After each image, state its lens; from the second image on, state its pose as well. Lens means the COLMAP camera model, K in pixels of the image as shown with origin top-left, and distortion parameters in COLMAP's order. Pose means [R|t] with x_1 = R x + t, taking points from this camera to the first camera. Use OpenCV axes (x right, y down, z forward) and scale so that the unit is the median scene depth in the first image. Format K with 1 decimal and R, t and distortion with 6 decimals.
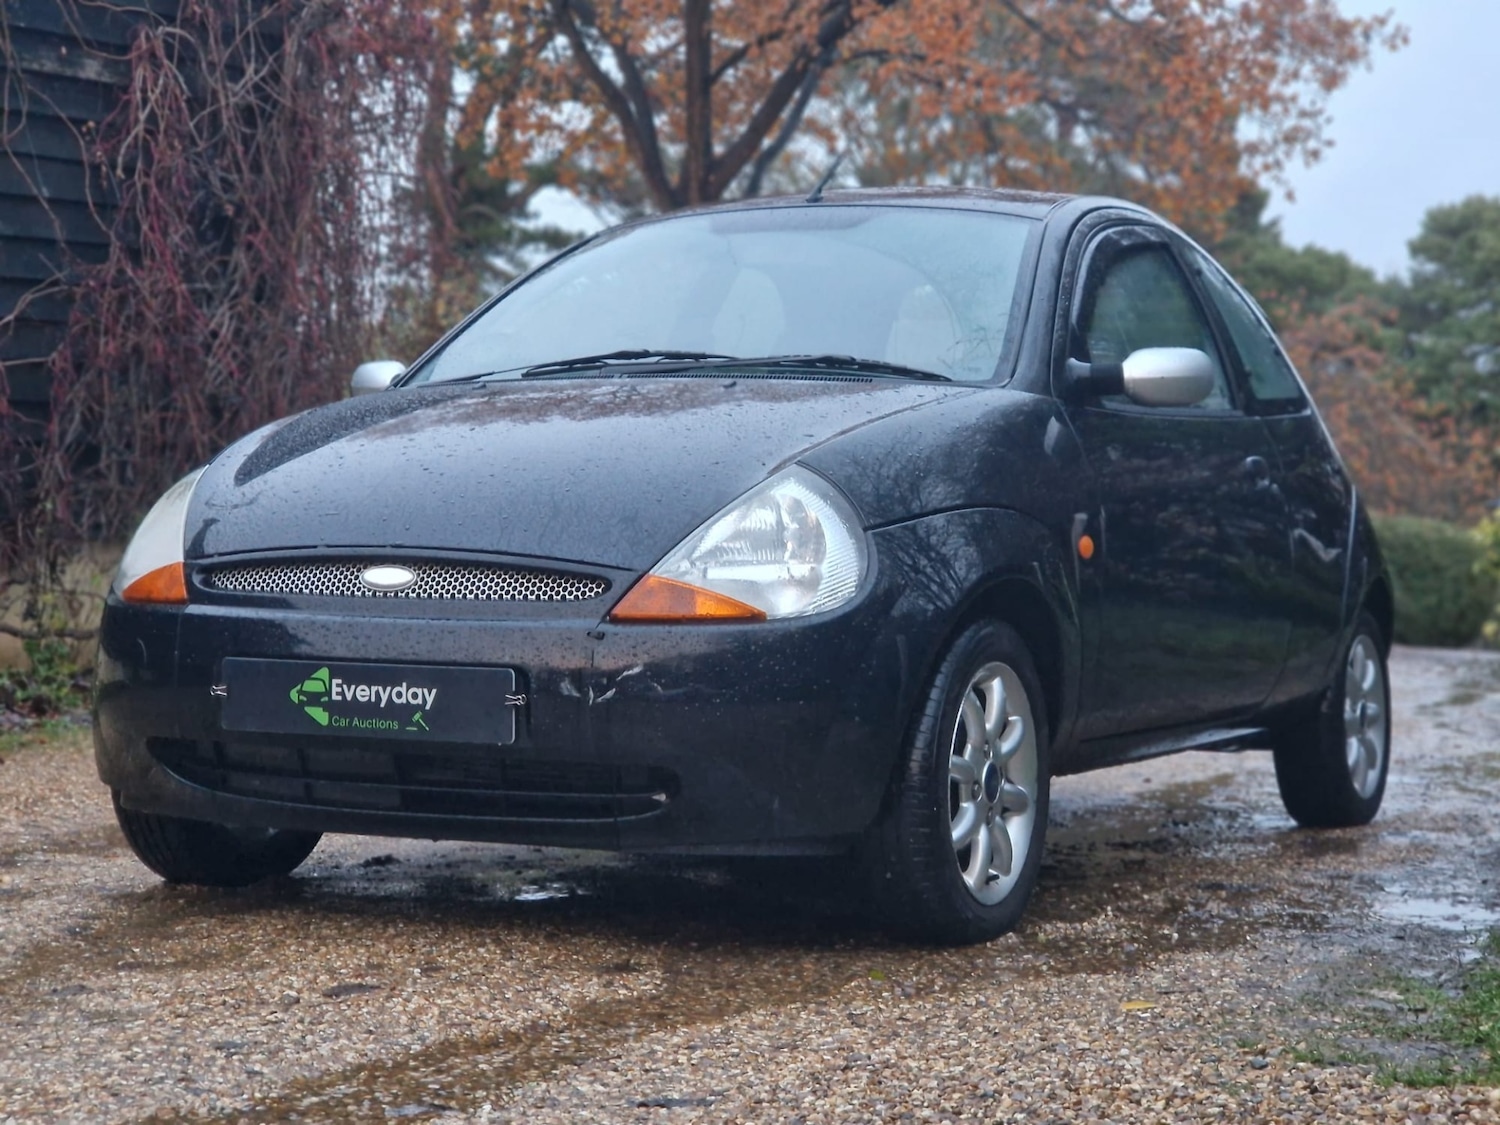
lens RADIAL K [[2823.5, 0, 767.1], [0, 2823.5, 559.2], [0, 0, 1]] dist [-0.035593, 0.910287]
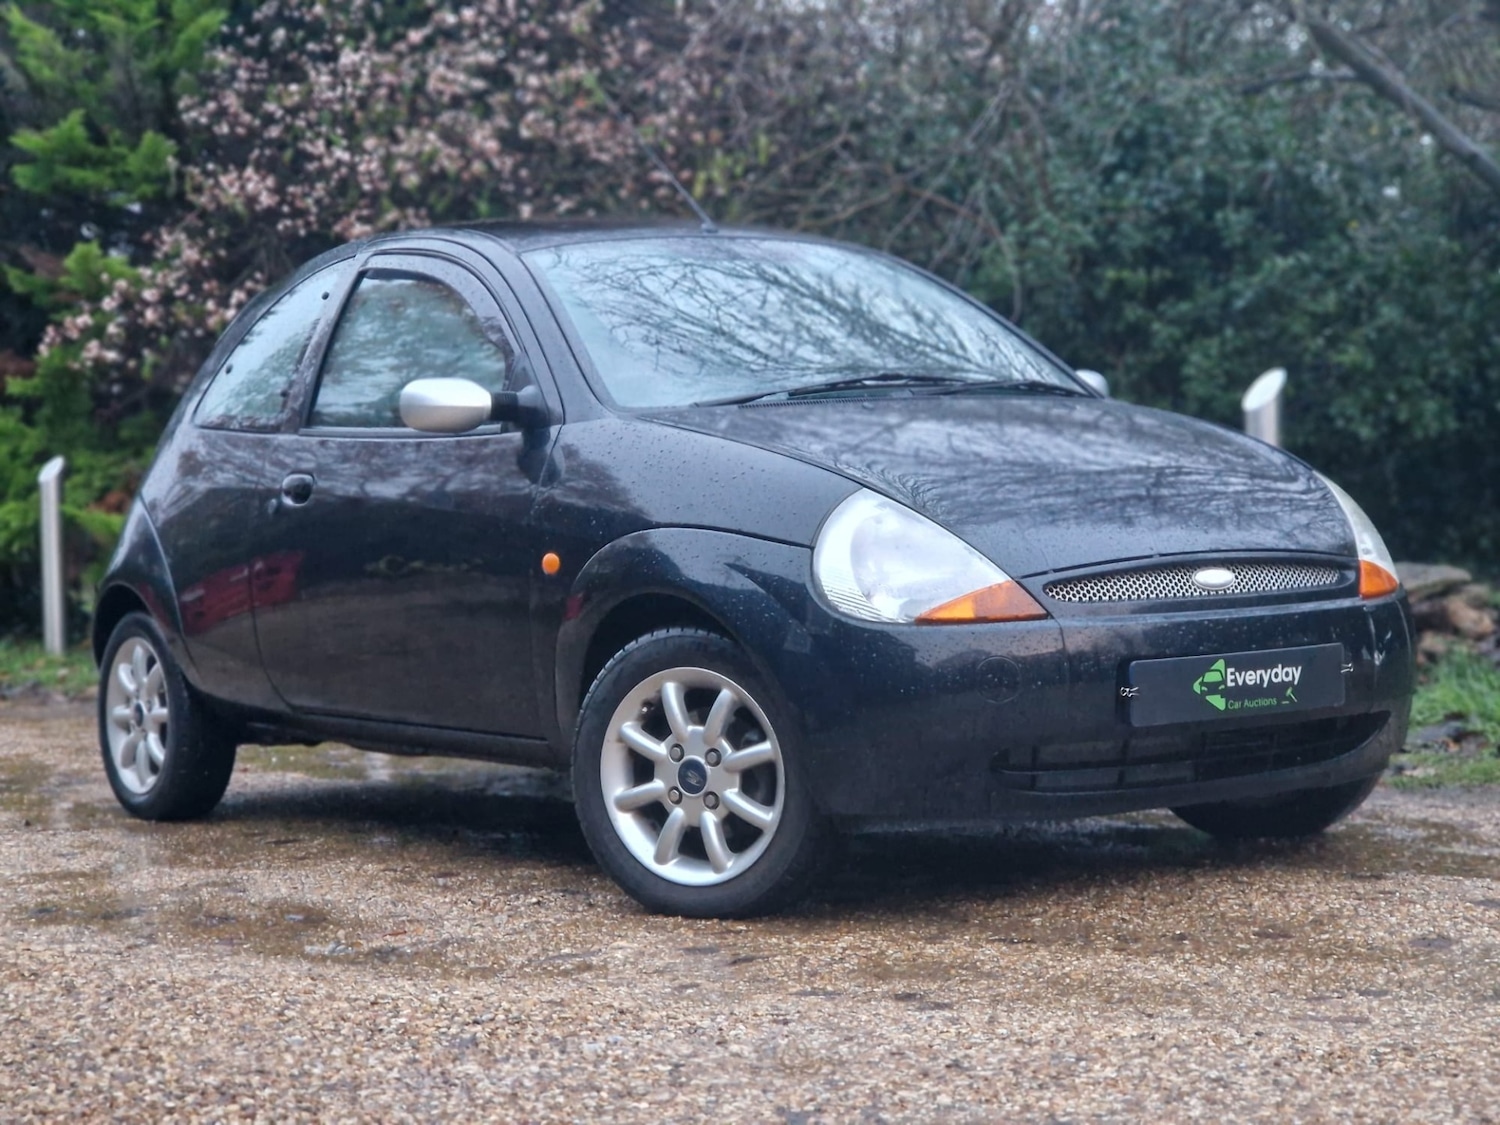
lens RADIAL K [[2811.3, 0, 758.1], [0, 2811.3, 552.7], [0, 0, 1]] dist [0.008068, 0.476812]
pose [[0.478320, -0.053330, 0.876565, -1.112439], [0.046593, 0.998290, 0.035311, -0.048388], [-0.876949, 0.023952, 0.479986, 0.554459]]
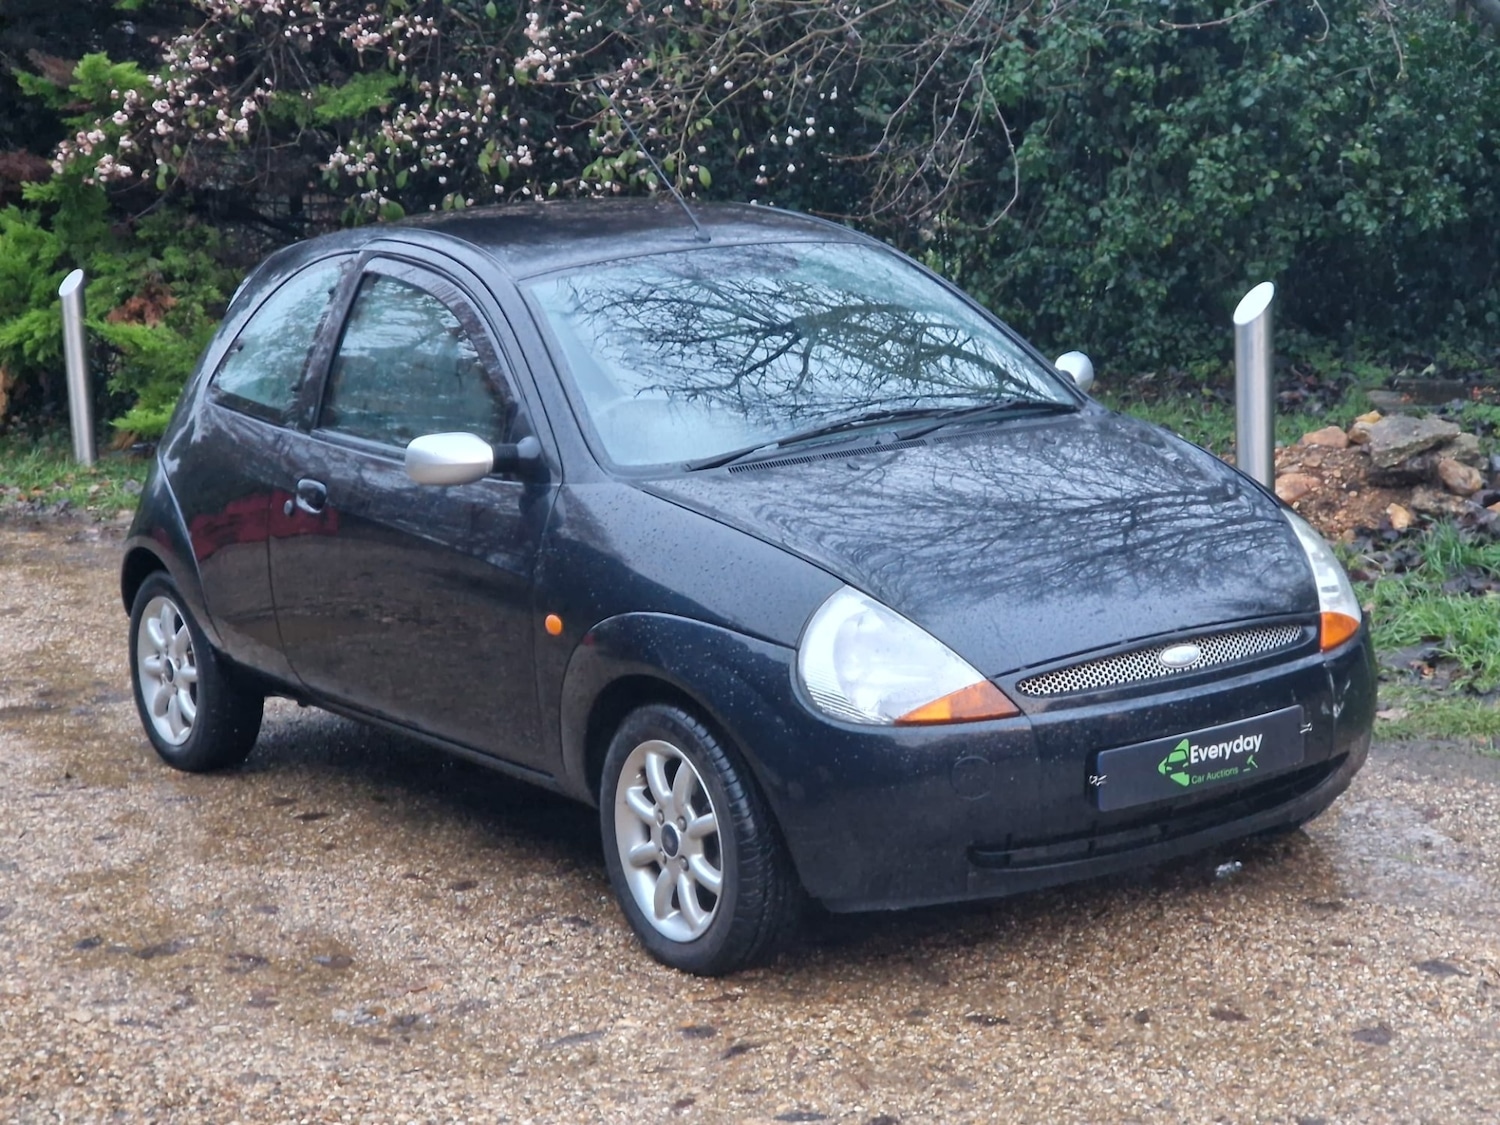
lens RADIAL K [[2806.8, 0, 787.1], [0, 2806.8, 564.0], [0, 0, 1]] dist [0.017141, 0.461555]
pose [[0.477589, -0.184175, 0.859062, -1.129378], [0.061792, 0.982401, 0.176266, -0.231684], [-0.876408, -0.031100, 0.480565, 0.514749]]
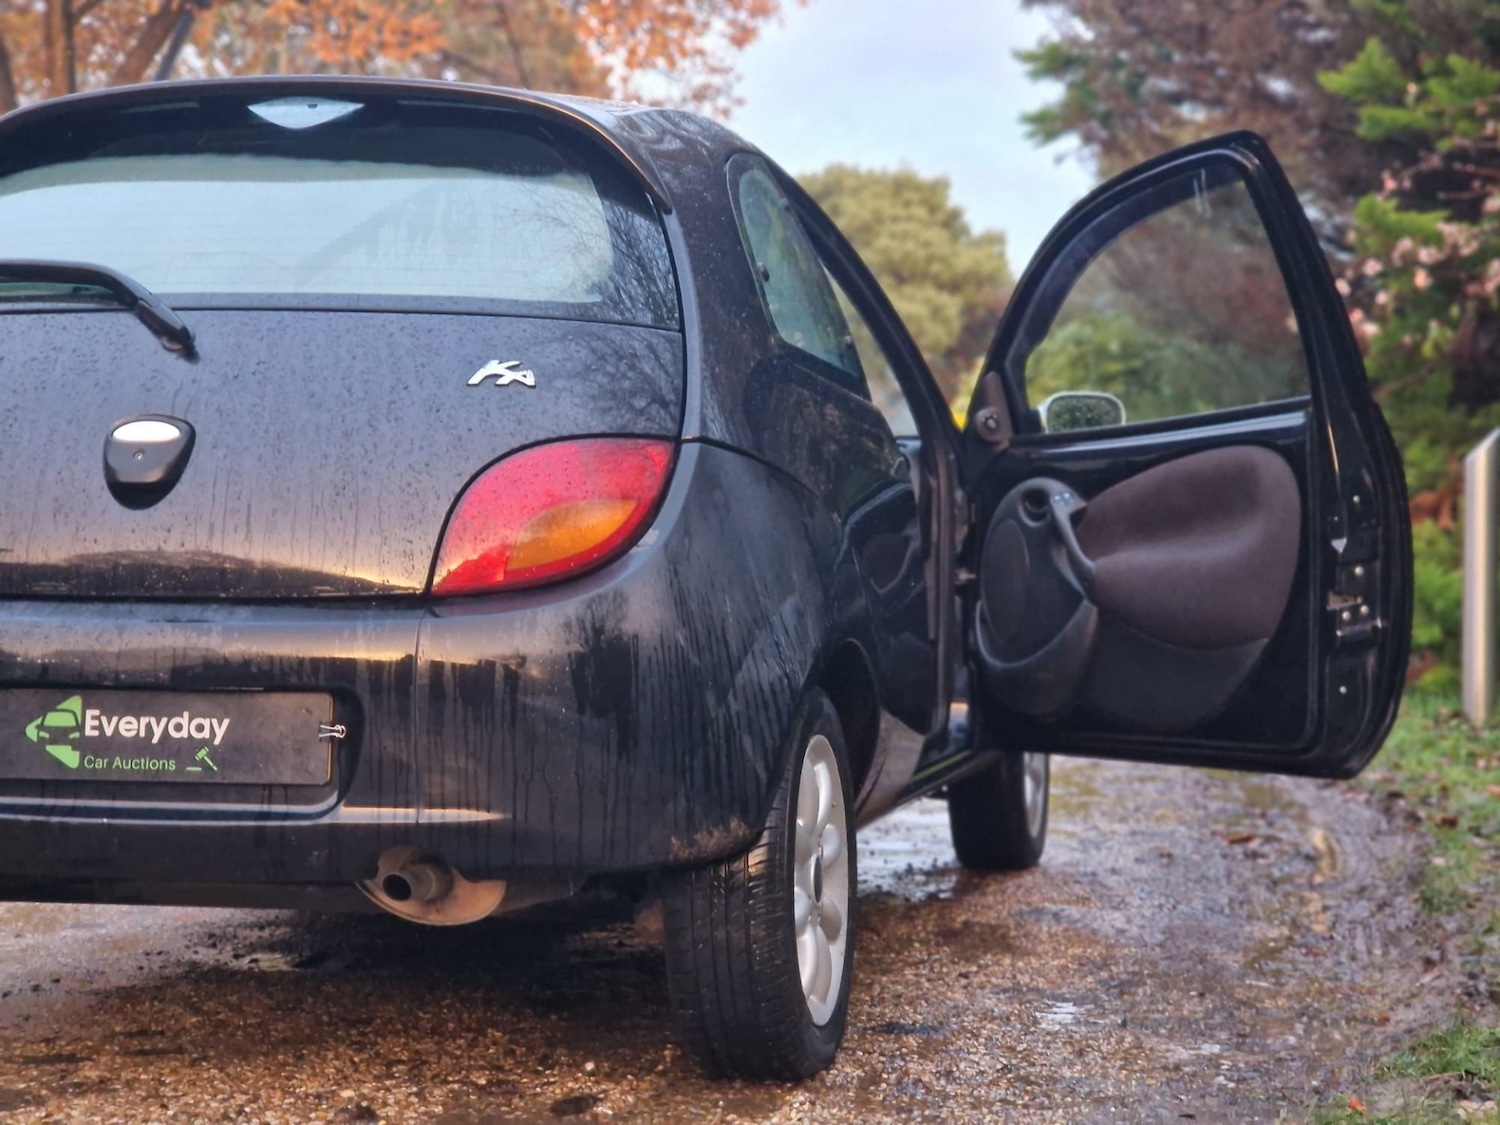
lens RADIAL K [[2823.5, 0, 767.1], [0, 2823.5, 559.2], [0, 0, 1]] dist [-0.035593, 0.910287]
pose [[0.974330, -0.018061, 0.224397, -0.050839], [0.015116, 0.999776, 0.014838, -0.026992], [-0.224615, -0.011066, 0.974385, 0.283980]]
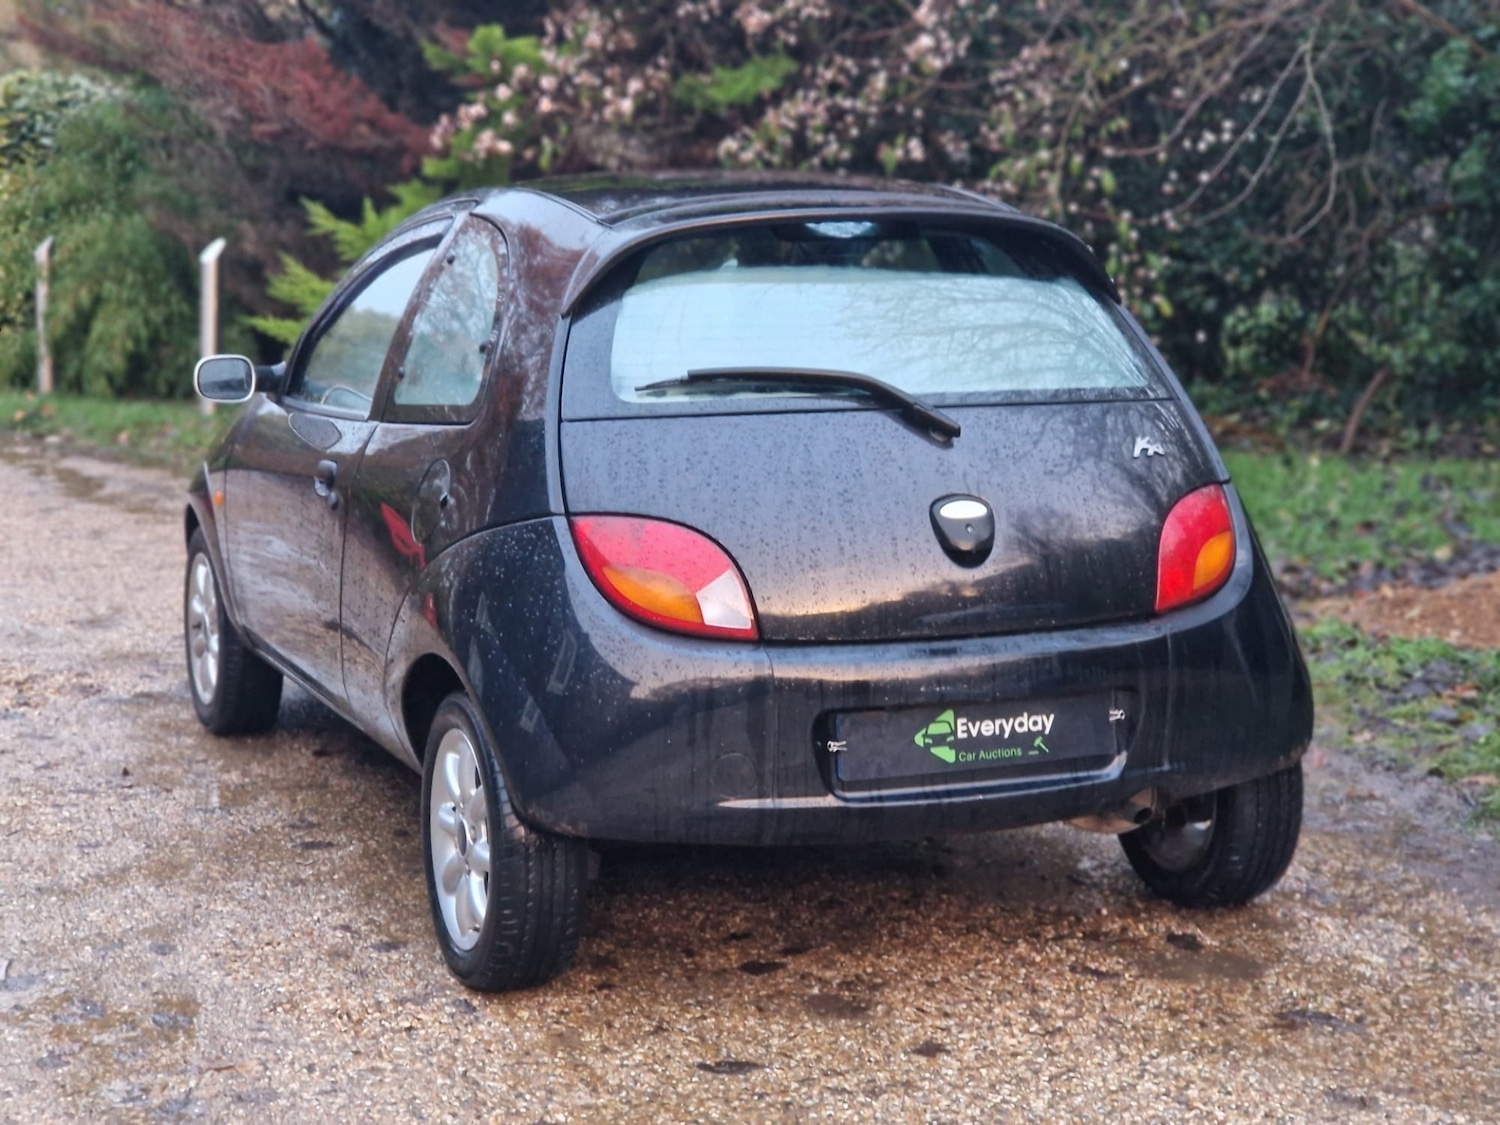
lens RADIAL K [[2813.2, 0, 765.1], [0, 2813.2, 568.2], [0, 0, 1]] dist [-0.057891, 1.067571]
pose [[0.681479, -0.130352, 0.720136, -0.806138], [0.020913, 0.987076, 0.158880, -0.190145], [-0.731539, -0.093213, 0.675398, 0.417256]]
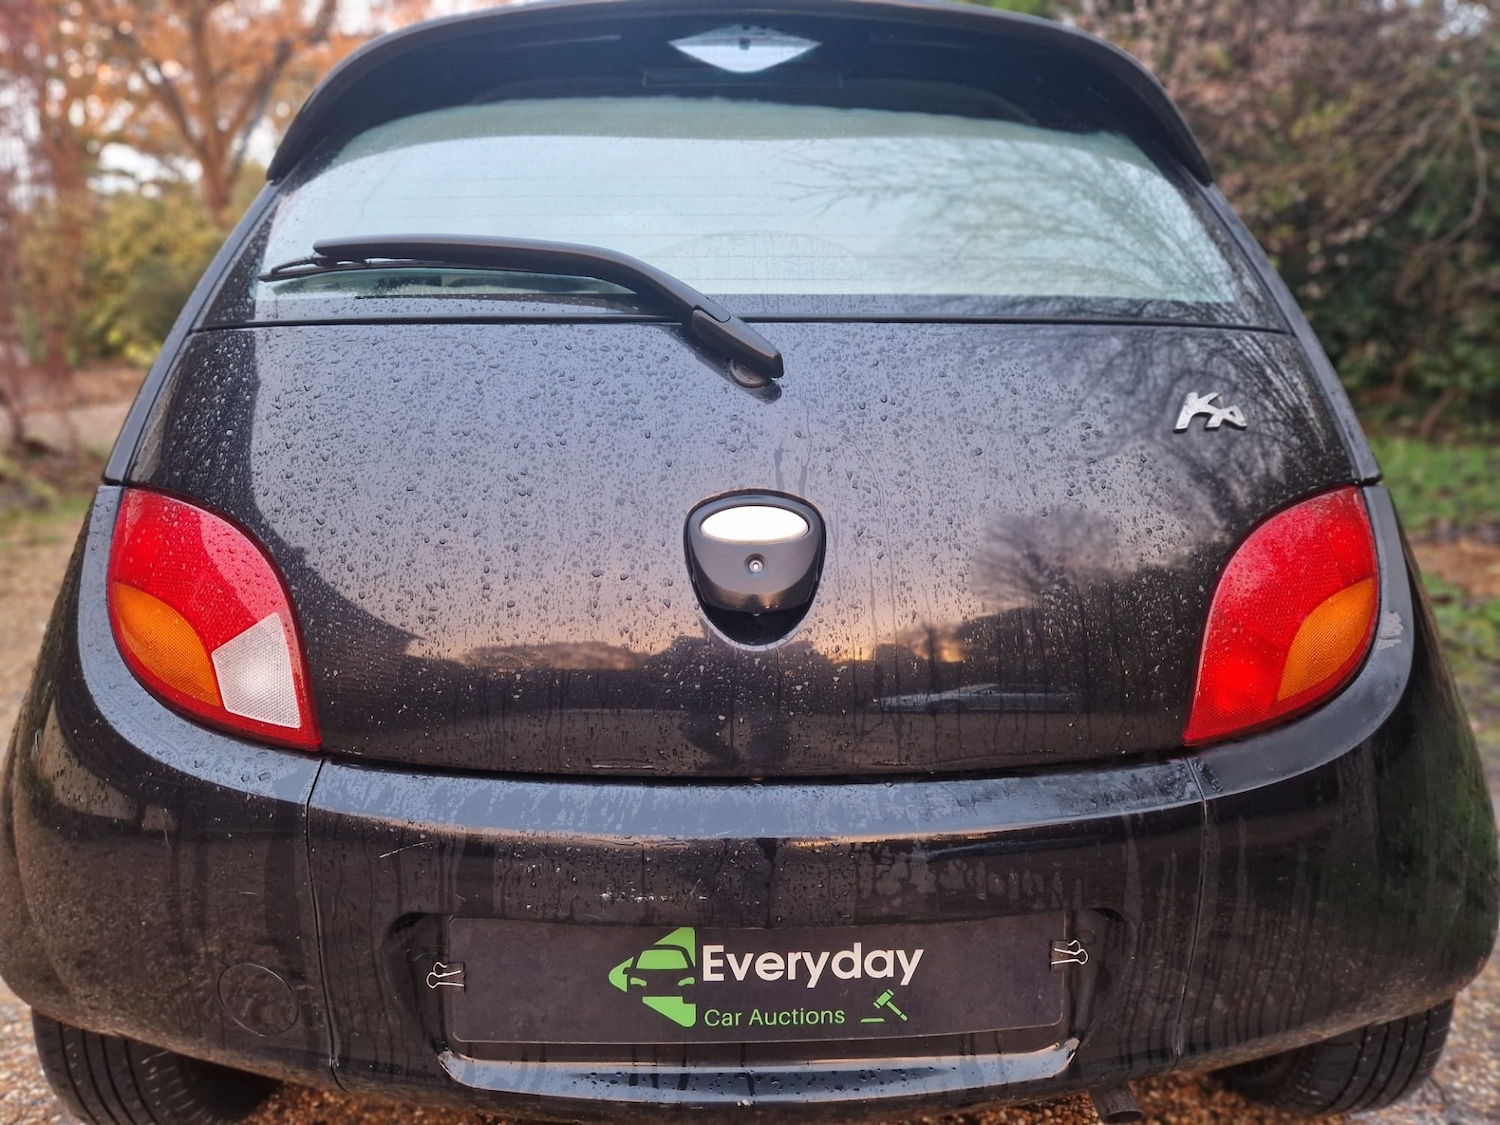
lens RADIAL K [[979.8, 0, 750.0], [0, 979.8, 562.5], [0, 0, 1]] dist [0.142667, -0.167575]
pose [[0.896961, -0.127084, 0.423450, -0.116450], [0.020497, 0.968720, 0.247310, -0.087395], [-0.441633, -0.213148, 0.871509, 0.887202]]
